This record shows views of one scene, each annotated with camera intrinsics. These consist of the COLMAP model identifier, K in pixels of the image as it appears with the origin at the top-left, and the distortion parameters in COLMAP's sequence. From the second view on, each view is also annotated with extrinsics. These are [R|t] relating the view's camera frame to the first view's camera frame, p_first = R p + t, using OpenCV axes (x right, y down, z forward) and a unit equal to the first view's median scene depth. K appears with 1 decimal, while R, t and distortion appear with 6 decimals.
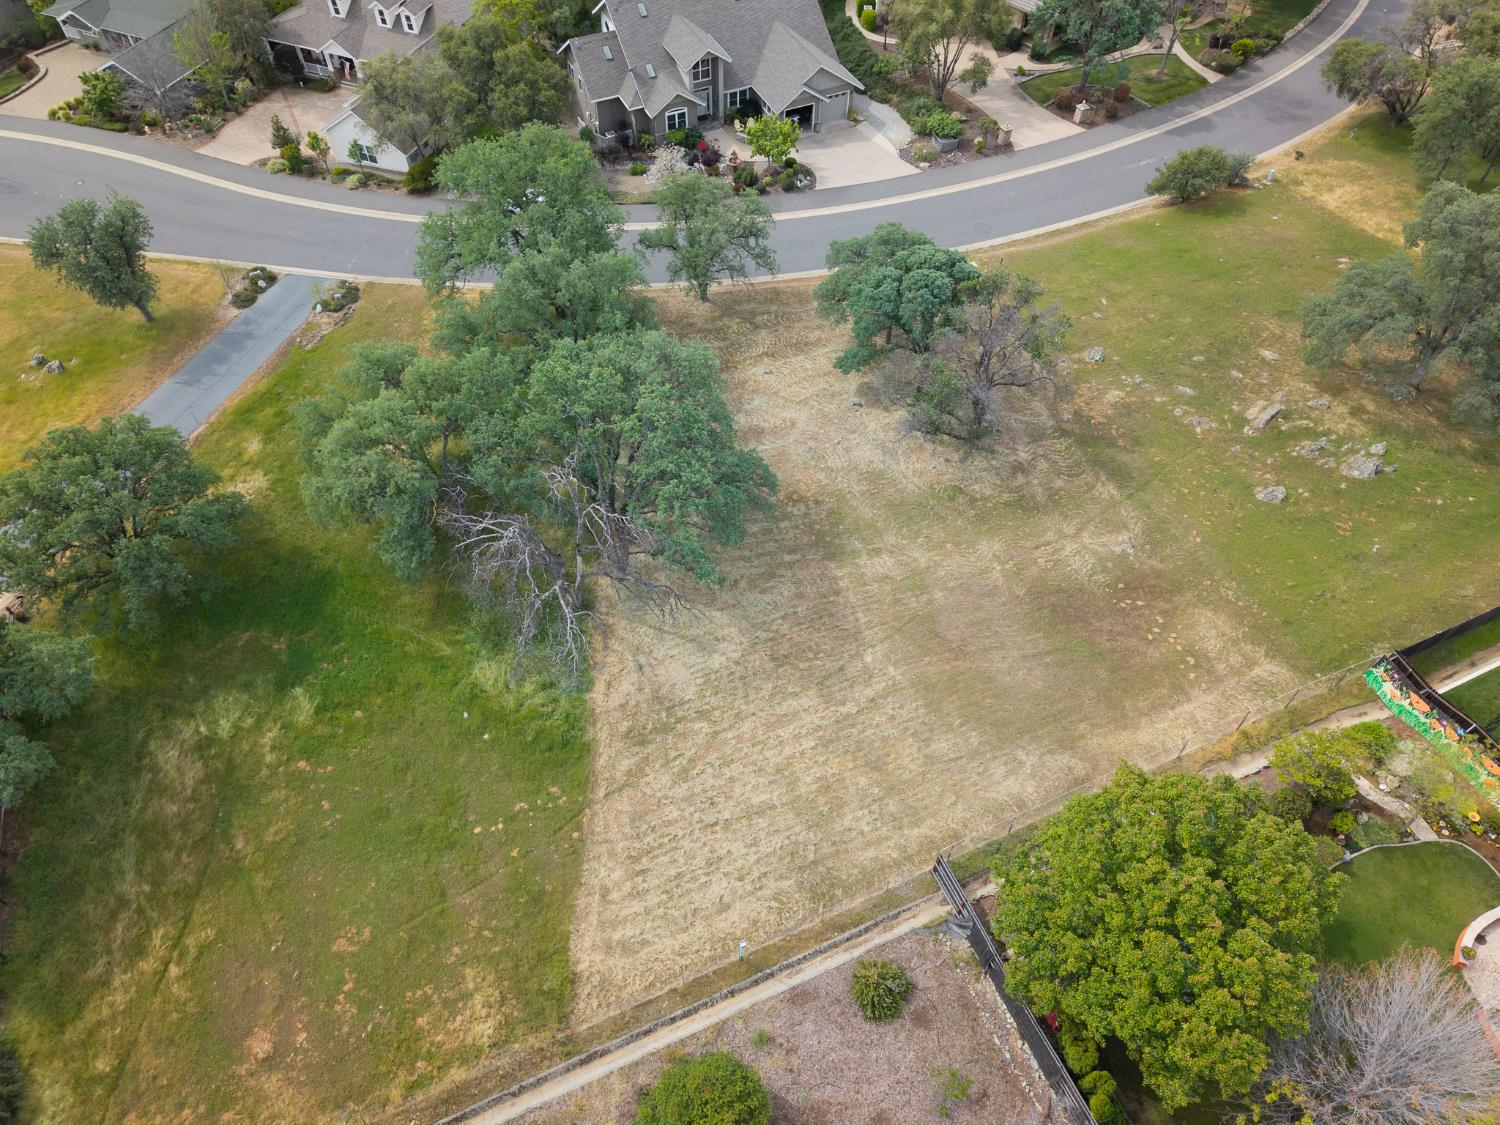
lens RADIAL K [[992.5, 0, 750.6], [0, 992.5, 587.7], [0, 0, 1]] dist [0.003730, -0.004226]
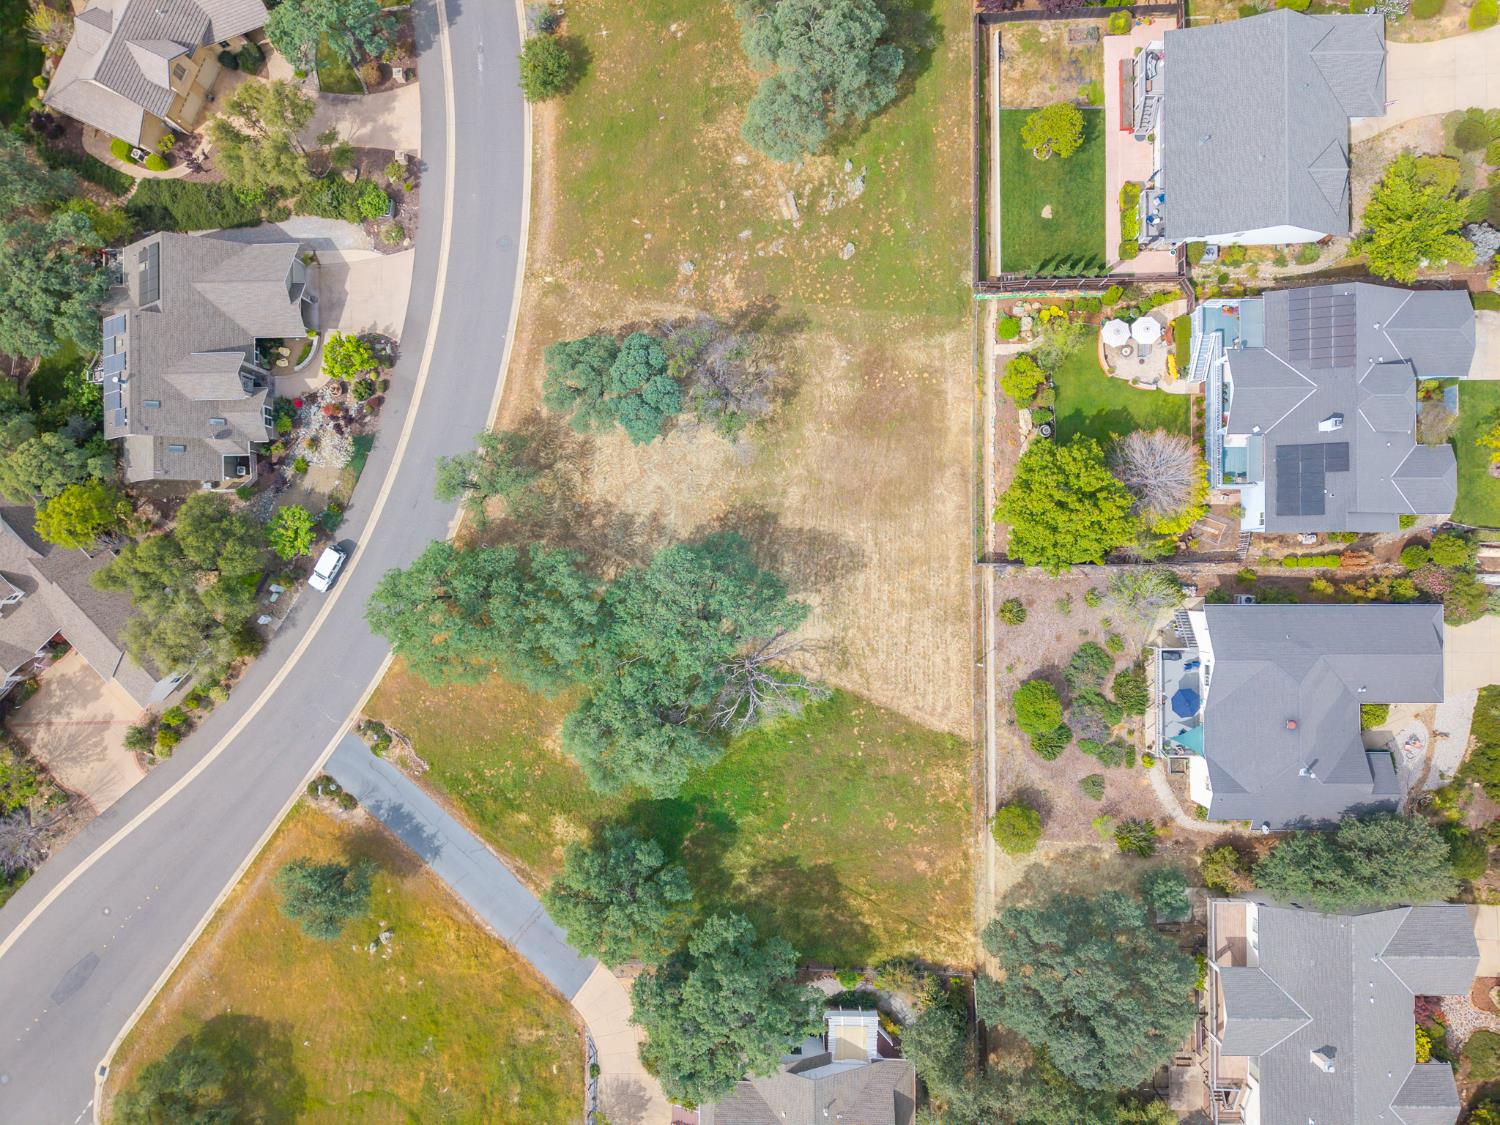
lens RADIAL K [[1006.1, 0, 749.3], [0, 1006.1, 567.5], [0, 0, 1]] dist [0.031904, -0.026736]
pose [[0.405866, -0.913921, -0.004542, -0.004552], [0.748061, 0.329345, 0.576140, -0.735047], [-0.525051, -0.237233, 0.817339, -0.285088]]
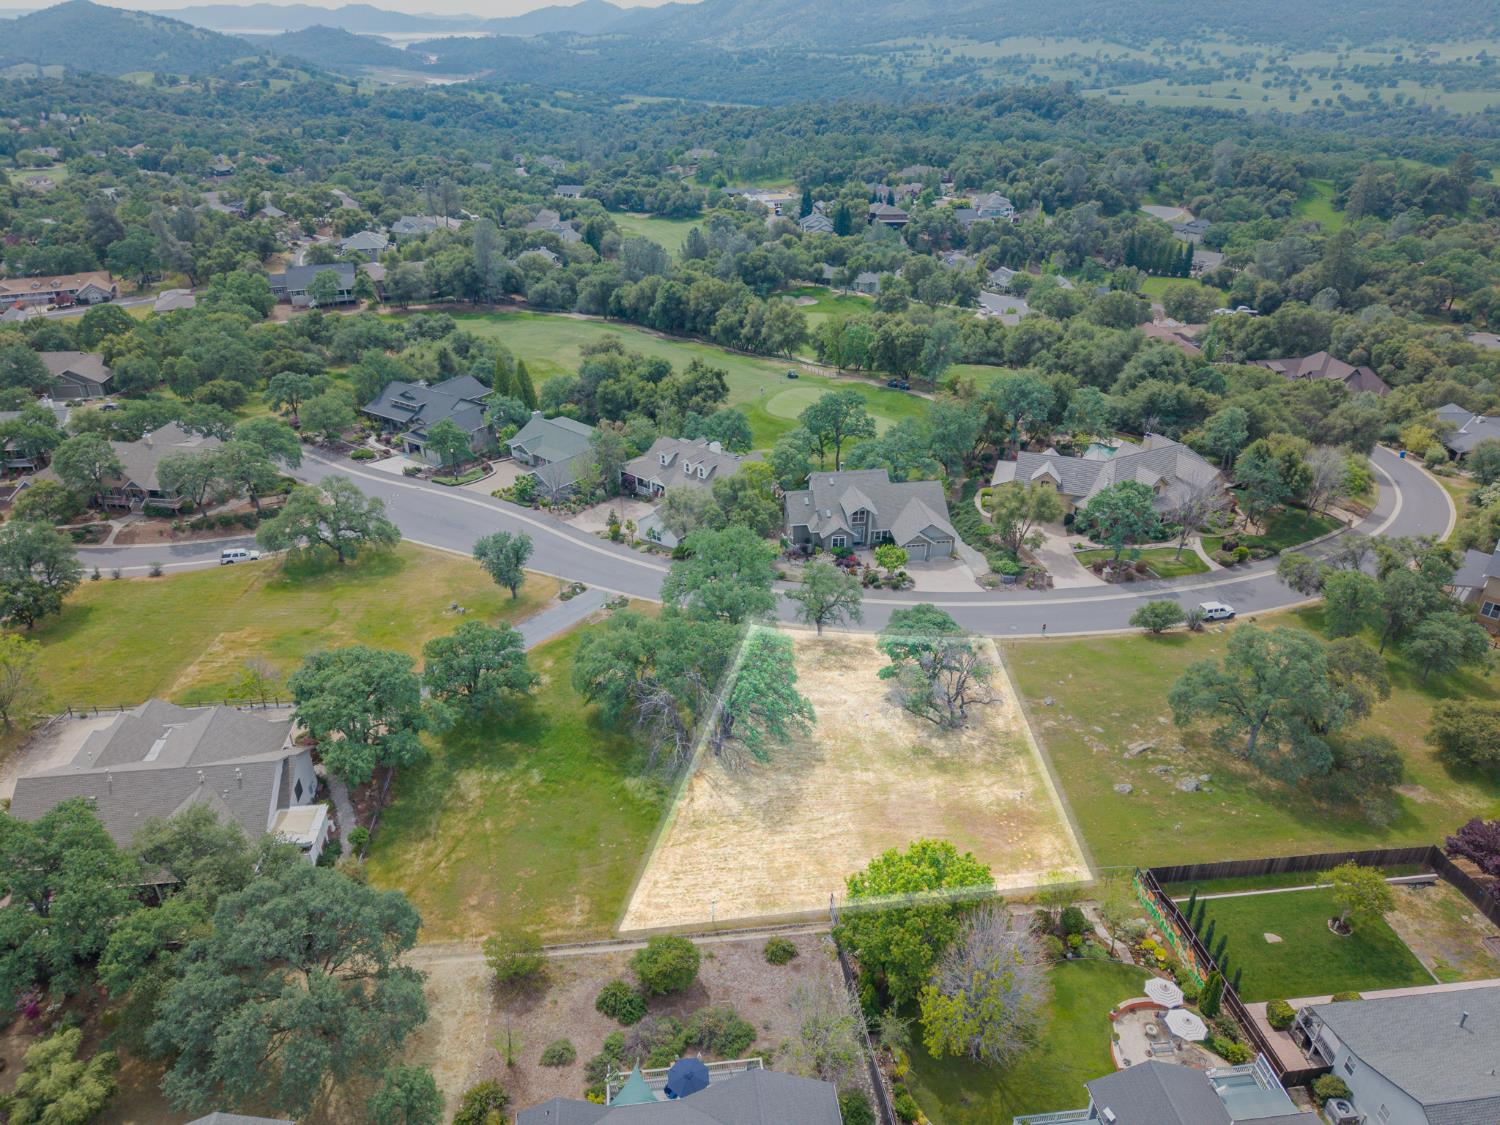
lens RADIAL K [[1006.1, 0, 749.3], [0, 1006.1, 567.5], [0, 0, 1]] dist [0.031904, -0.026736]
pose [[0.954980, 0.138979, -0.262104, 0.243734], [-0.237292, 0.888100, -0.393664, 0.272782], [0.178064, 0.438136, 0.881096, -0.501372]]
